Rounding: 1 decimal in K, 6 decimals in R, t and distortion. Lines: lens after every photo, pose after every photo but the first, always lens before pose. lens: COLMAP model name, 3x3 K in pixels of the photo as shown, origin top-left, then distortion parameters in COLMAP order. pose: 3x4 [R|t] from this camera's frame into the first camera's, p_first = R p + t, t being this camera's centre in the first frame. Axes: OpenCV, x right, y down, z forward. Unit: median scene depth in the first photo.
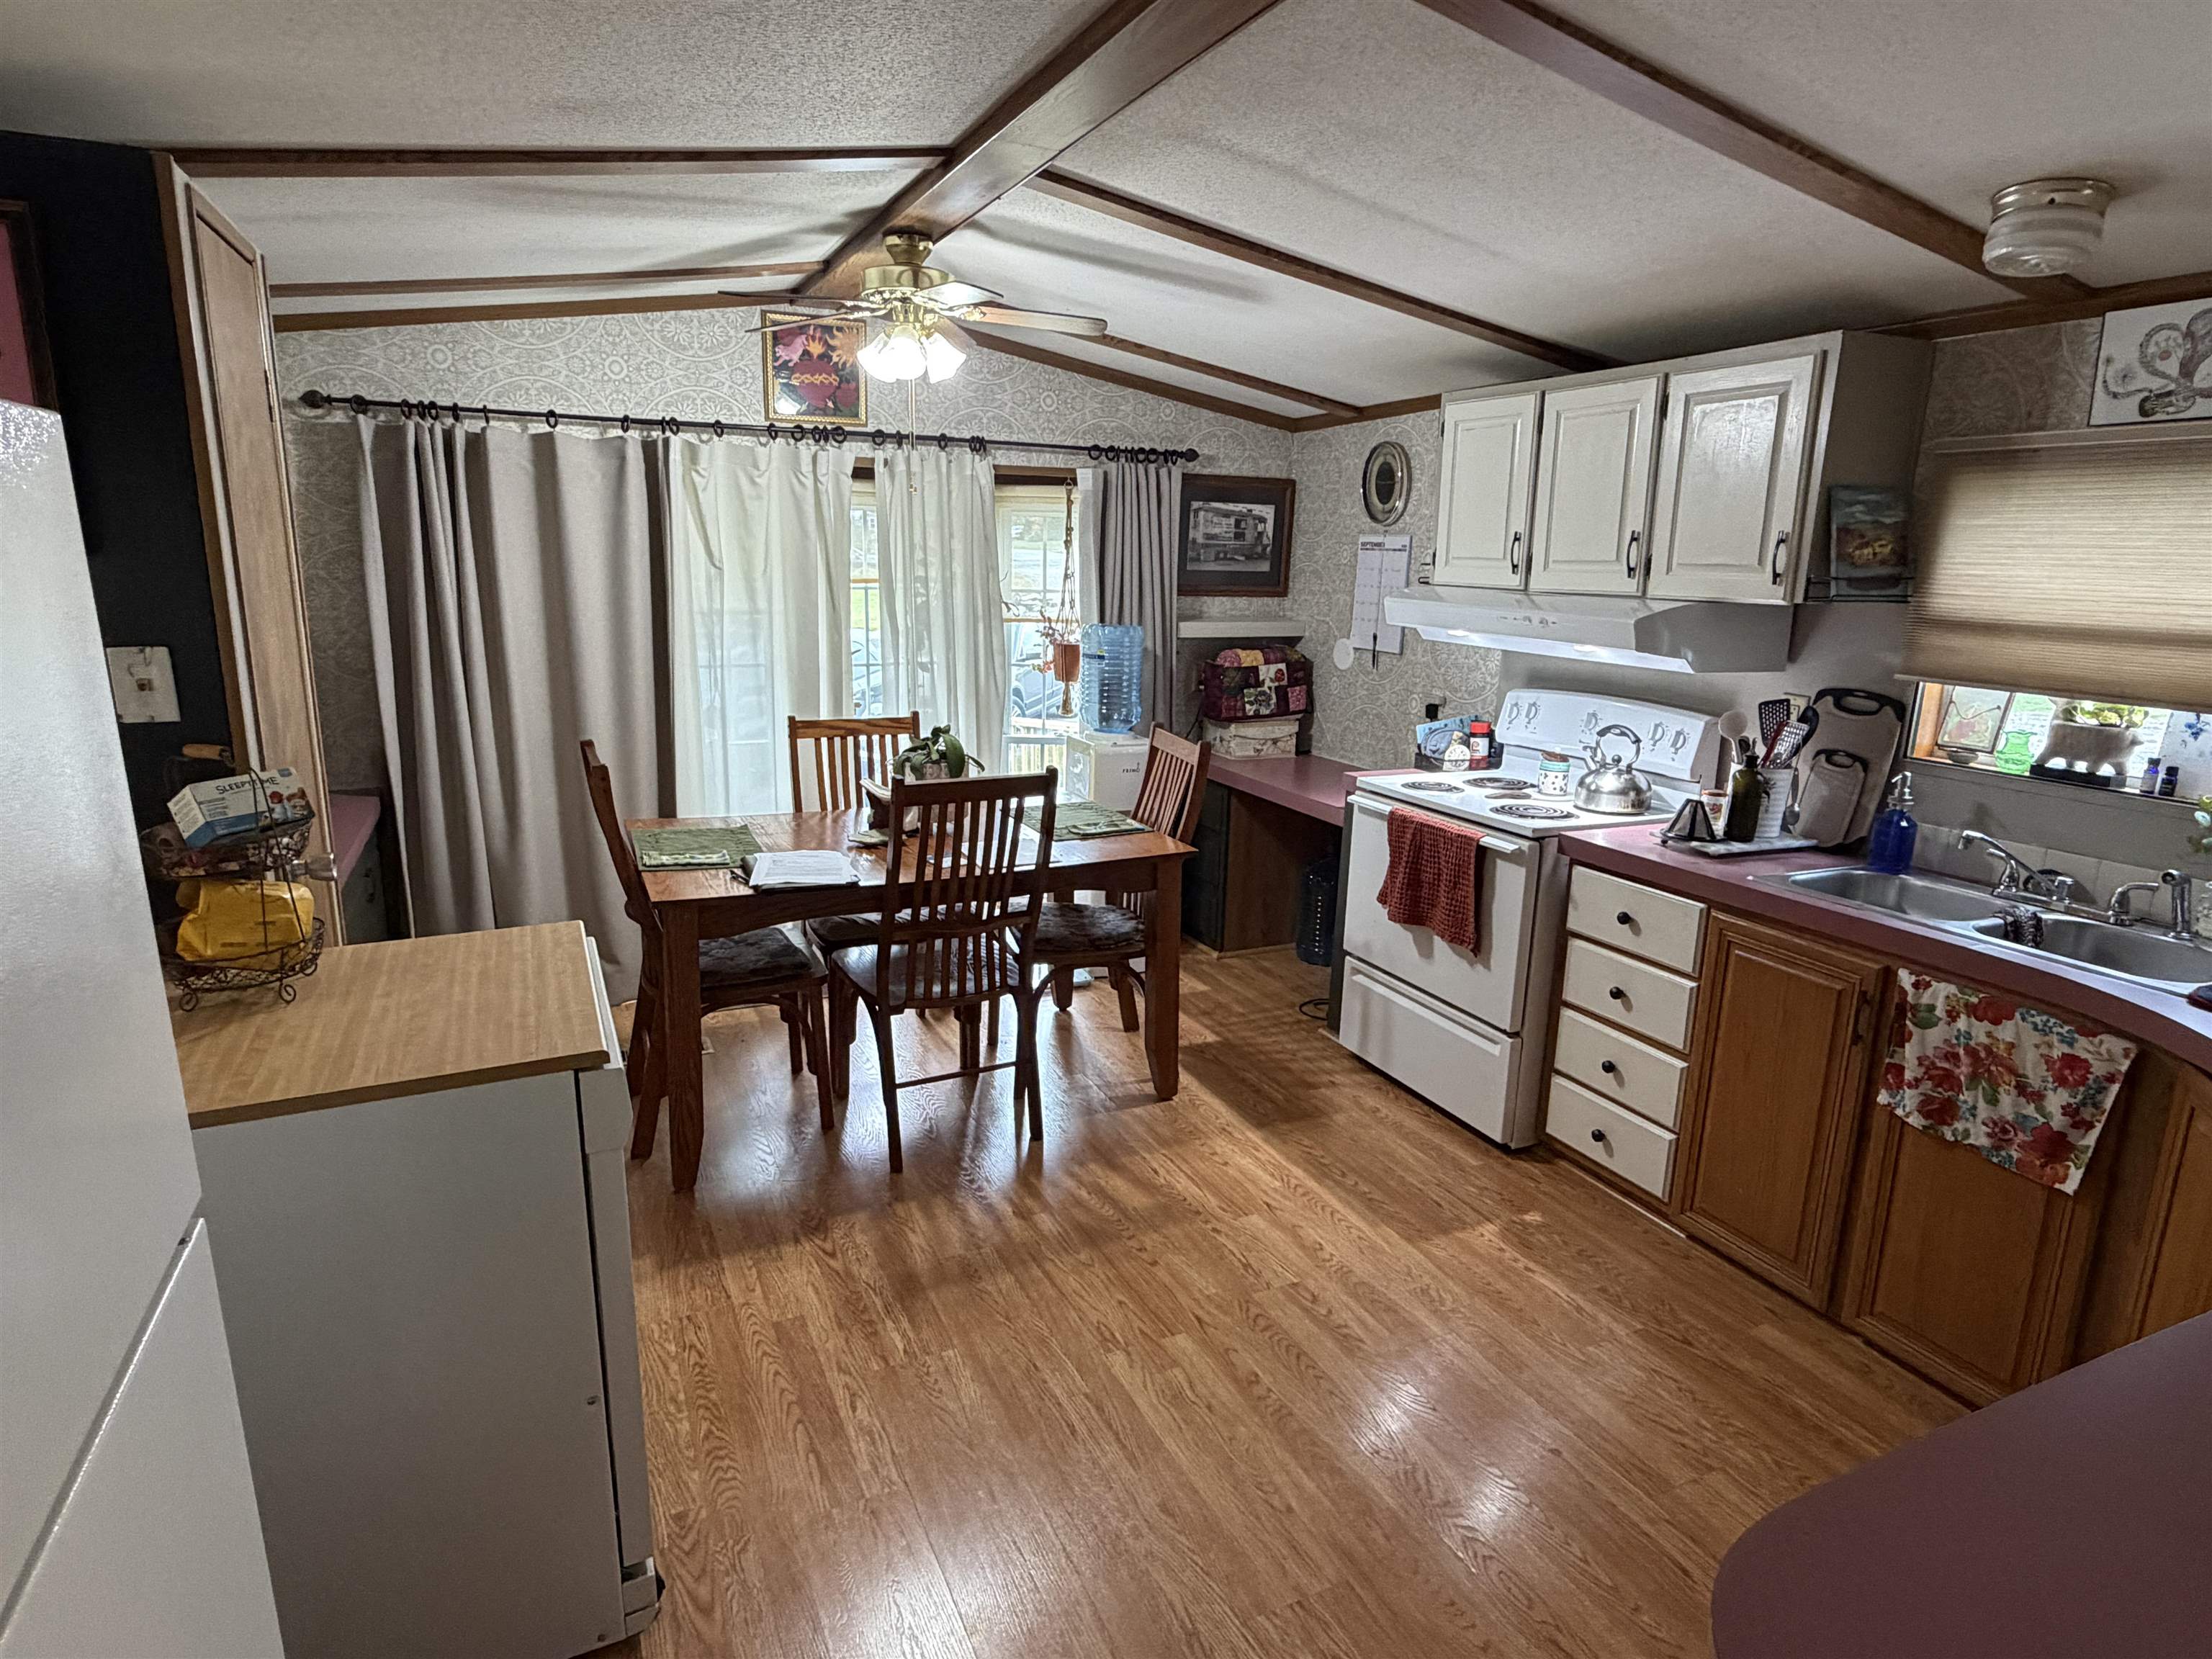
lens RADIAL K [[1156.6, 0, 1115.3], [0, 1156.6, 830.3], [0, 0, 1]] dist [-0.018596, 0.008123]
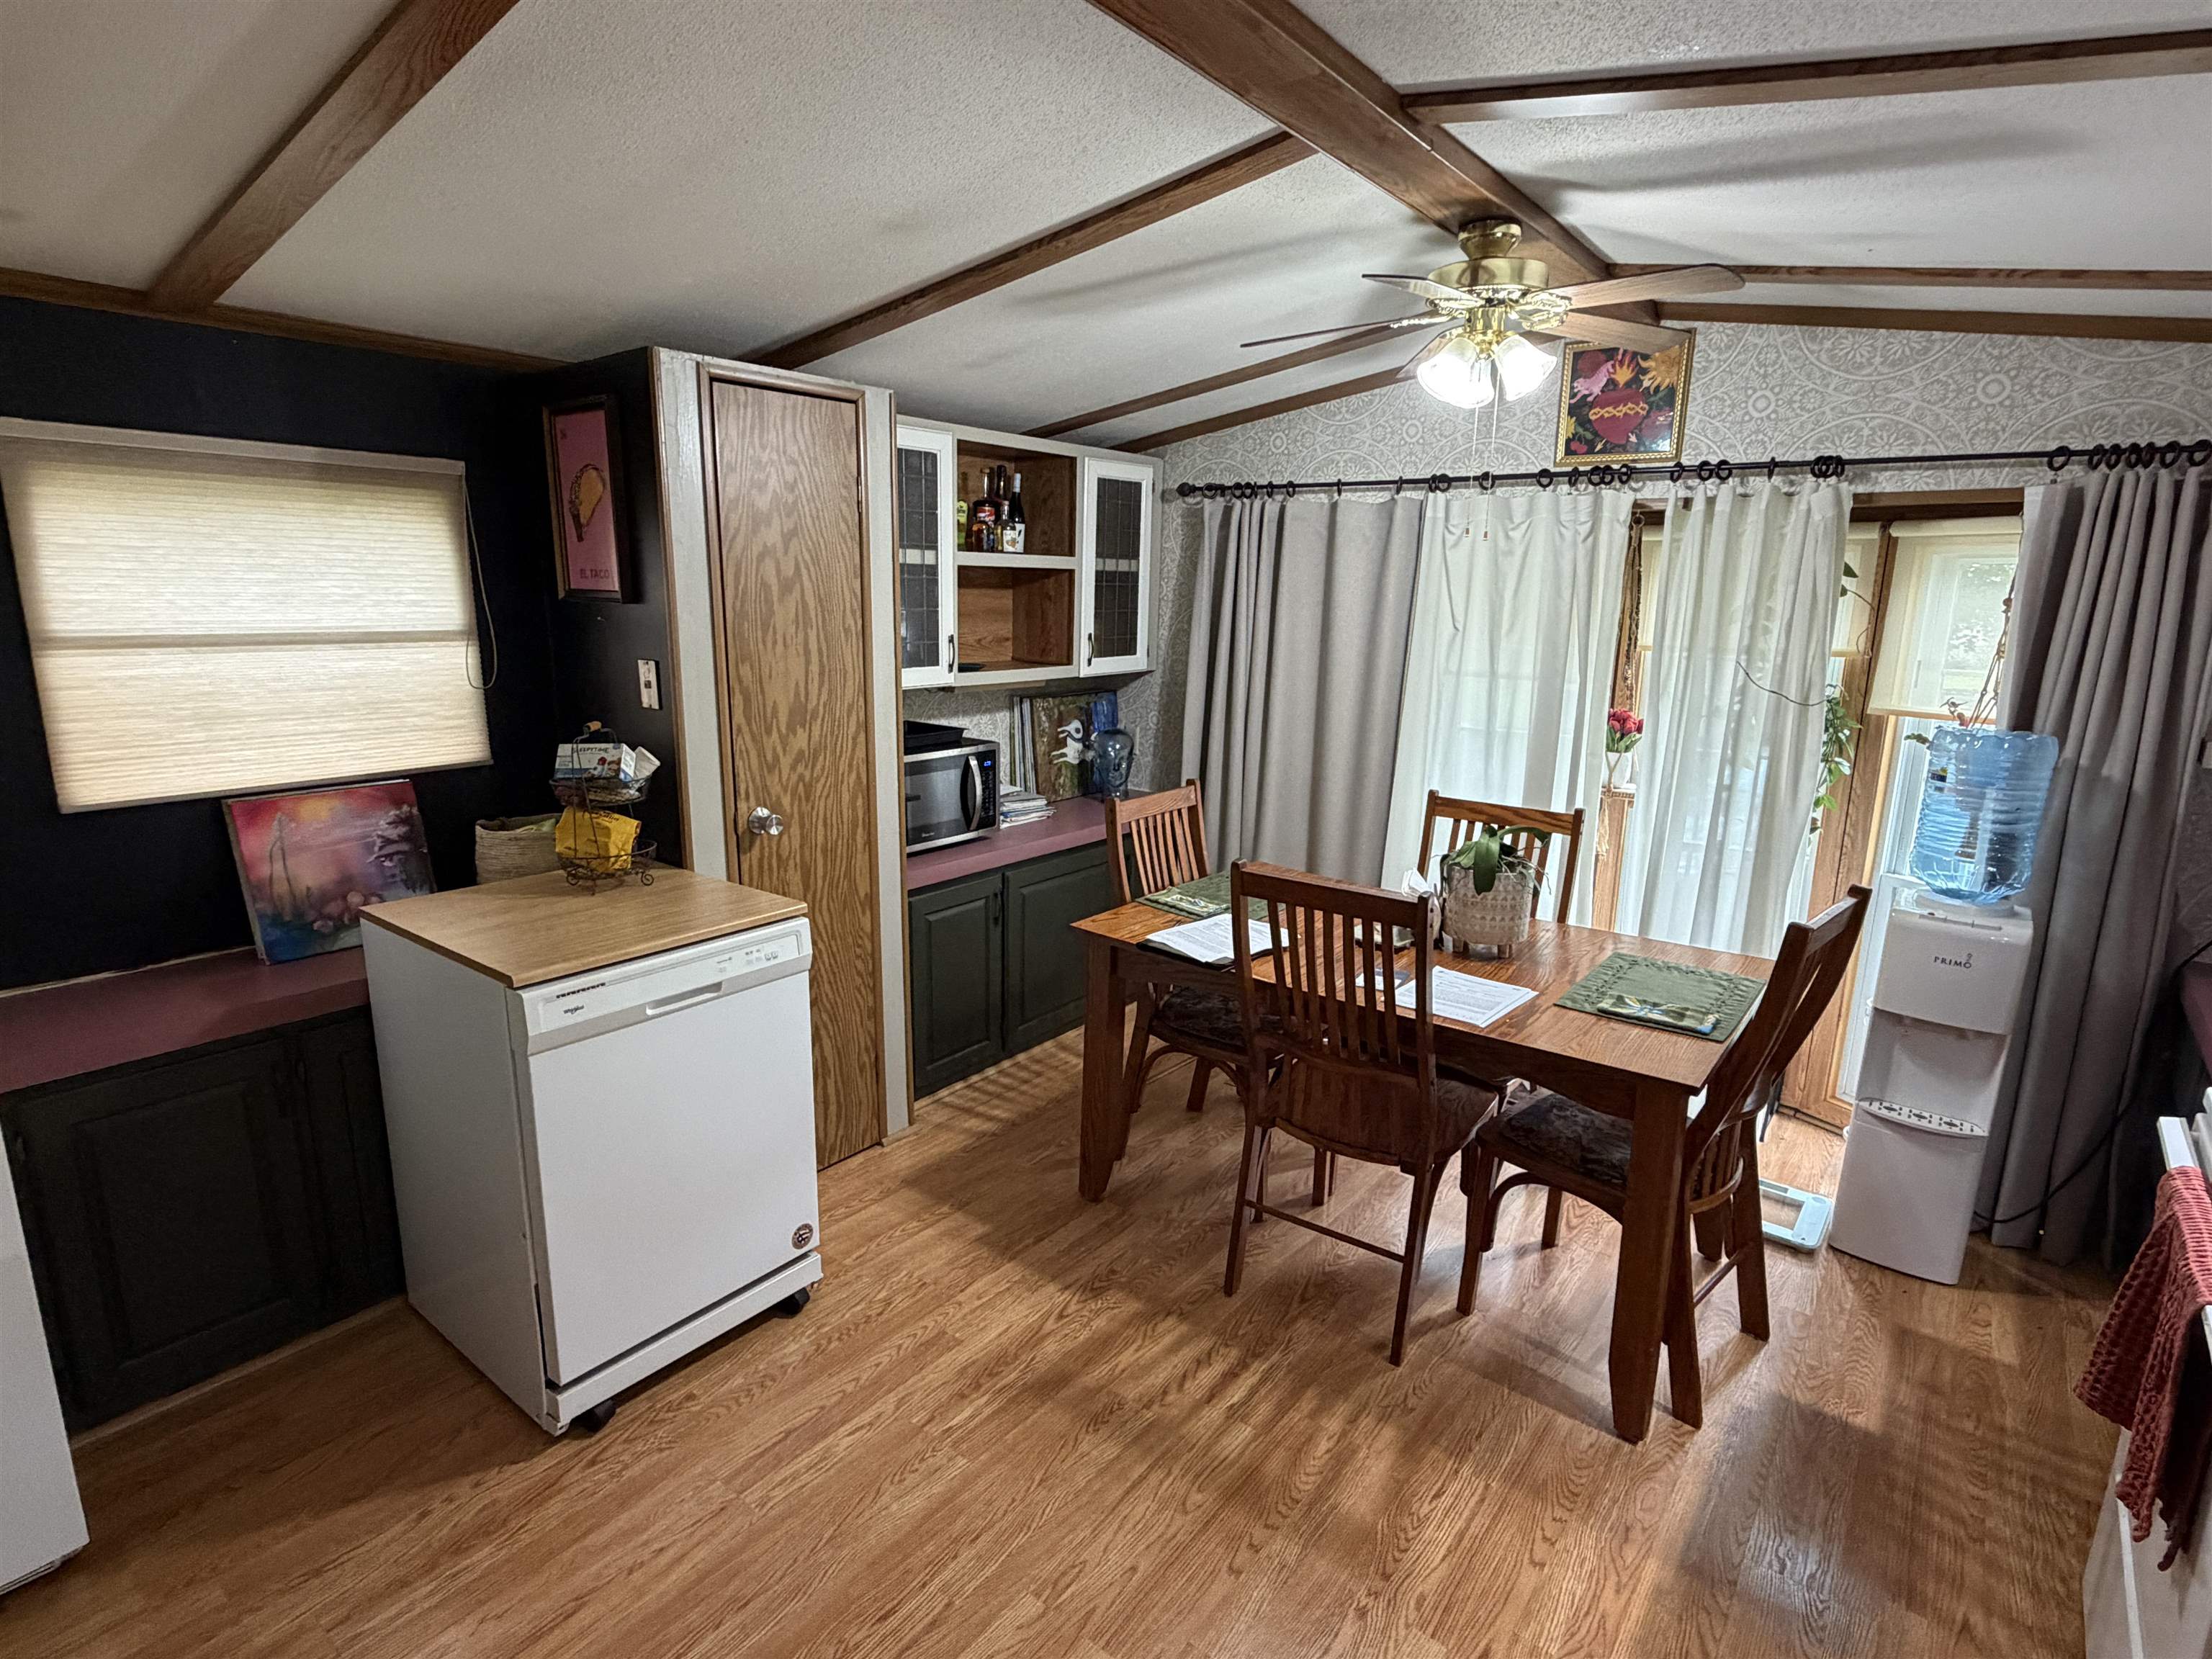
lens RADIAL K [[1115.9, 0, 1199.5], [0, 1115.9, 826.9], [0, 0, 1]] dist [-0.001948, -0.000645]
pose [[0.462908, 0.180715, -0.867789, 0.386884], [-0.207093, 0.973952, 0.092353, -0.107583], [0.861875, 0.136962, 0.488275, 0.386334]]
